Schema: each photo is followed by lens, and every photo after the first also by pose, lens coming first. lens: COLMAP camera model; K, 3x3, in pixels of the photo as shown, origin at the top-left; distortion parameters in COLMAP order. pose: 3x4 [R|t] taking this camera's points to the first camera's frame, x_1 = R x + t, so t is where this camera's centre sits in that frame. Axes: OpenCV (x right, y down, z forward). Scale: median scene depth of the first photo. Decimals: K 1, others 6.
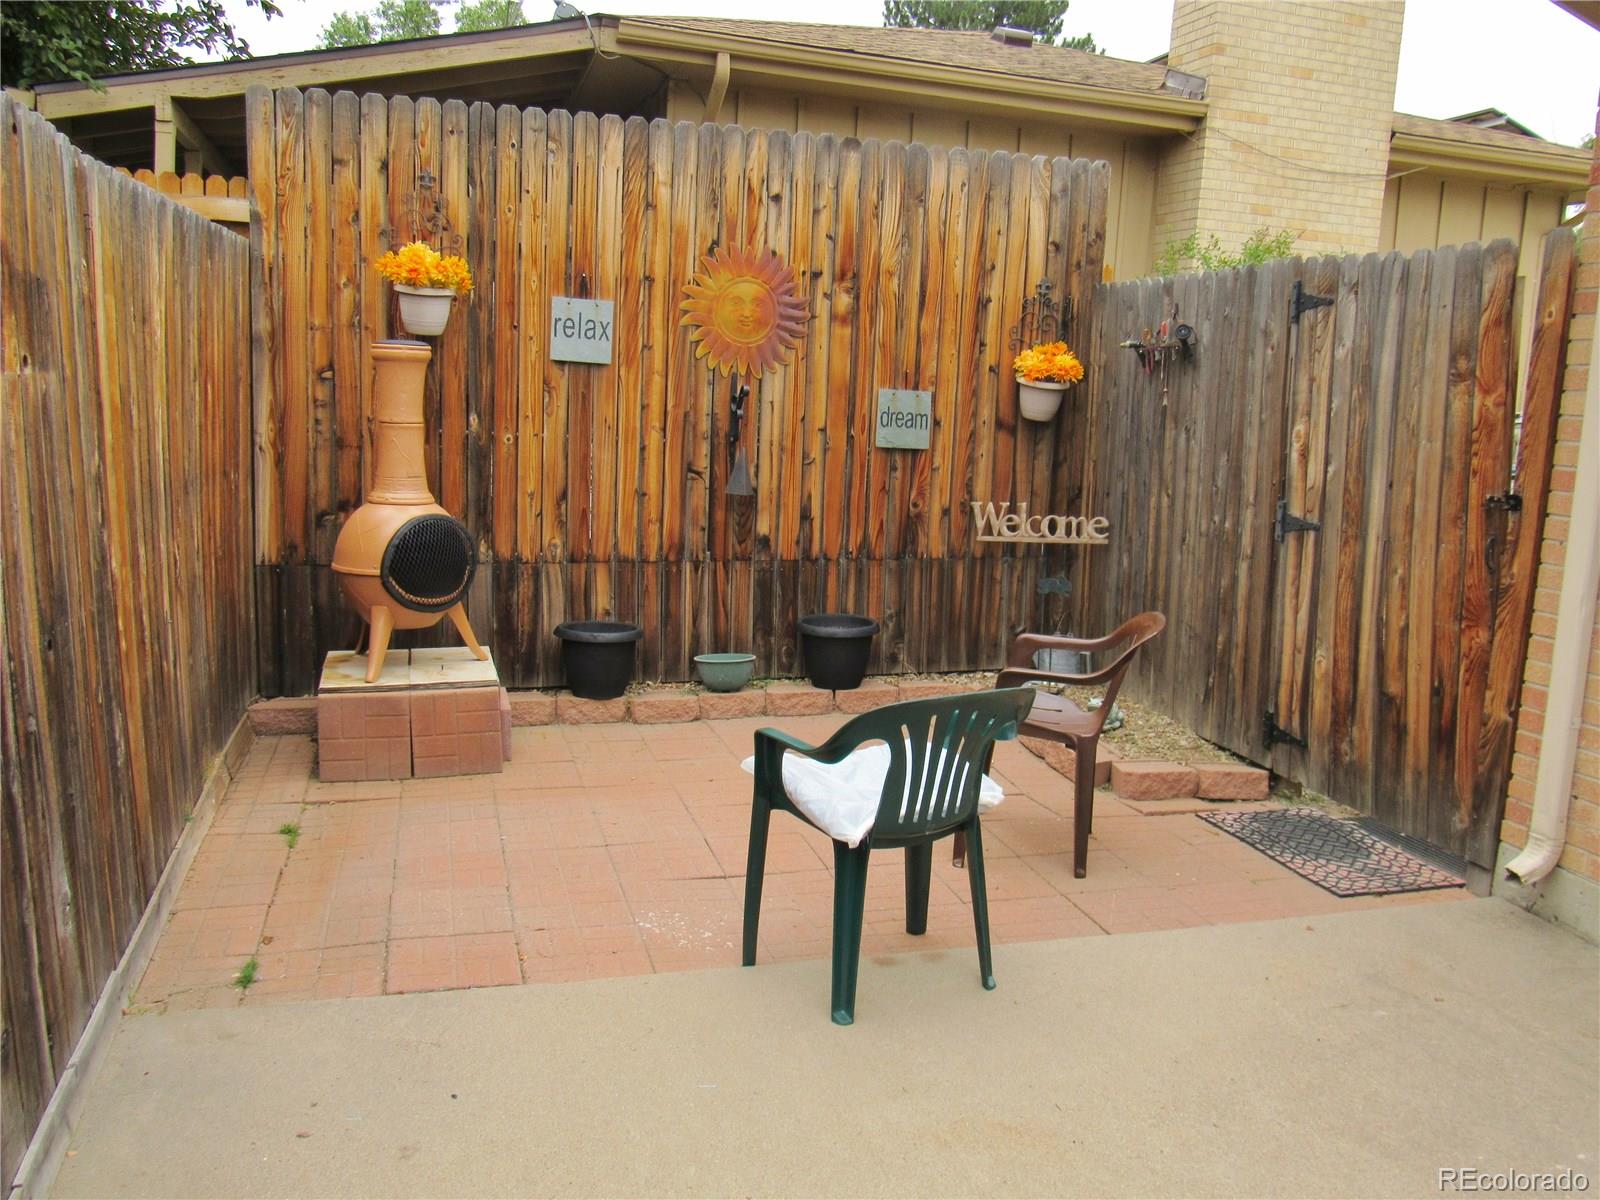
lens RADIAL K [[1328.8, 0, 800.0], [0, 1328.8, 600.0], [0, 0, 1]] dist [0.003647, 0.002879]
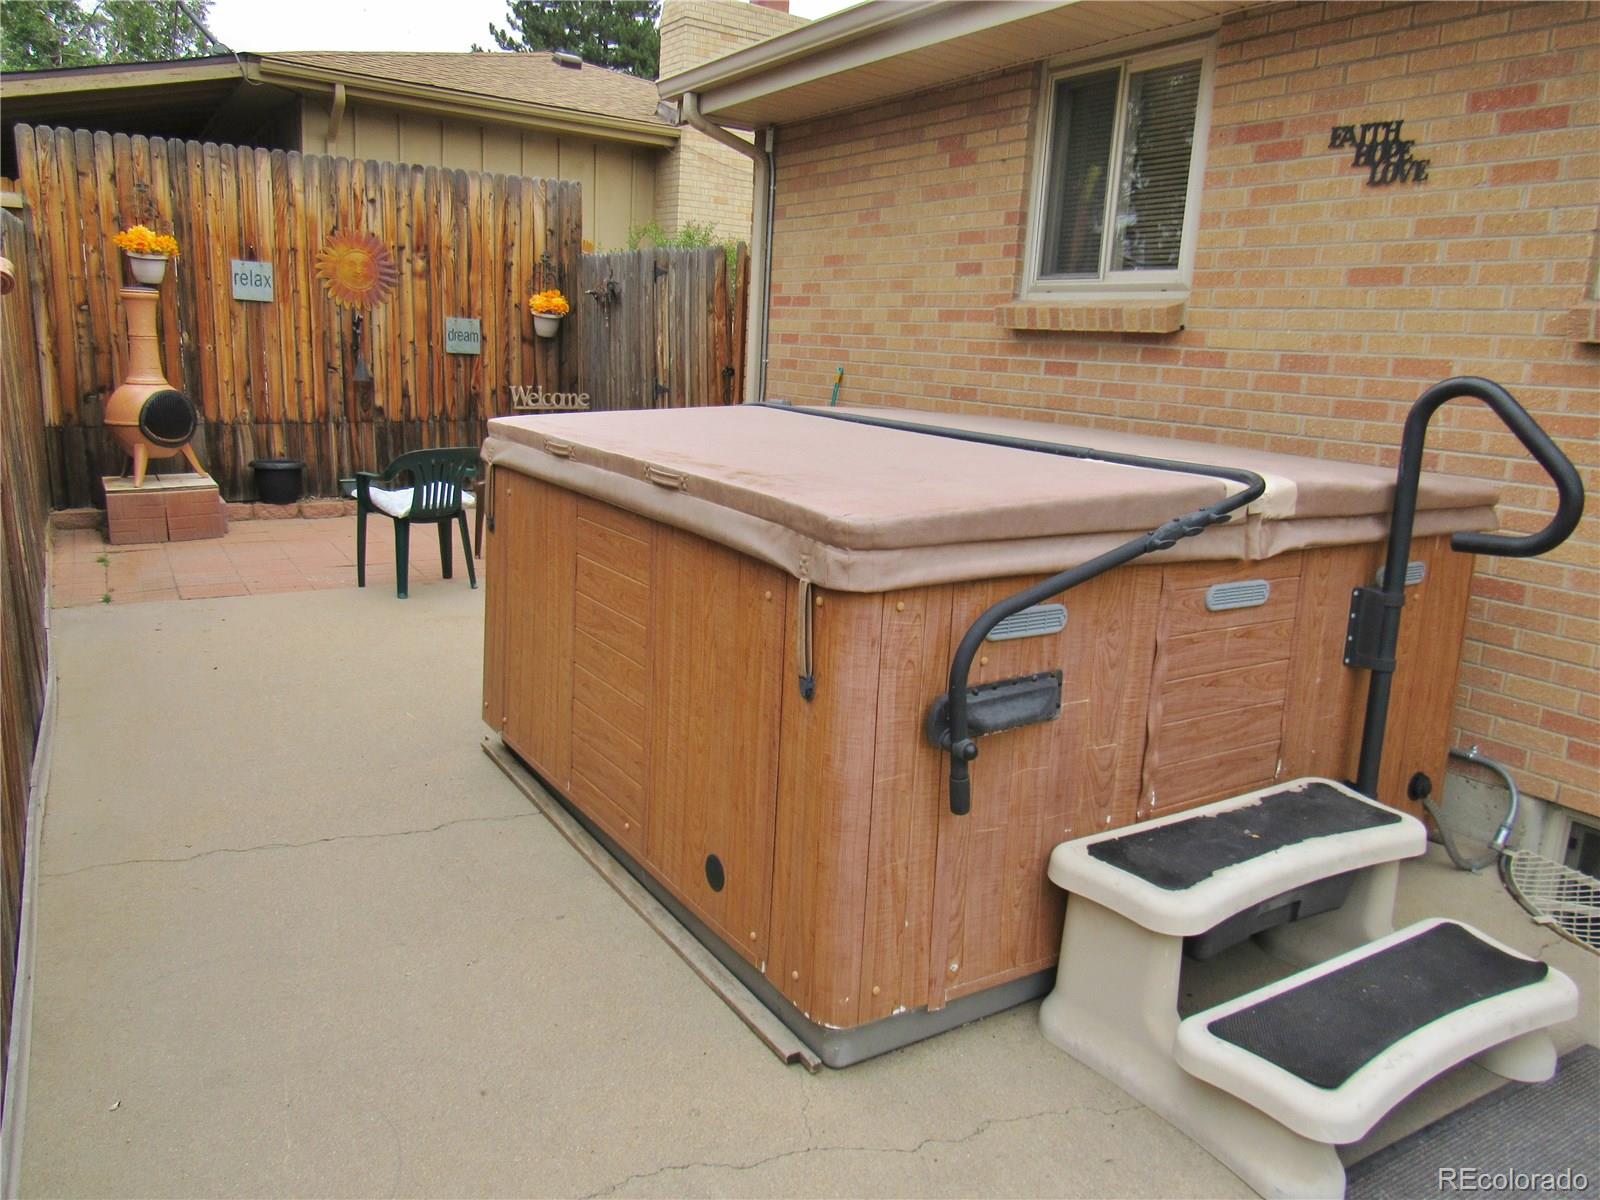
lens RADIAL K [[1137.4, 0, 765.6], [0, 1137.4, 591.1], [0, 0, 1]] dist [0.008515, 0.009656]
pose [[0.967530, -0.058308, 0.245940, 0.079624], [0.039318, 0.995903, 0.081434, 0.088250], [-0.249680, -0.069120, 0.965858, -0.540282]]
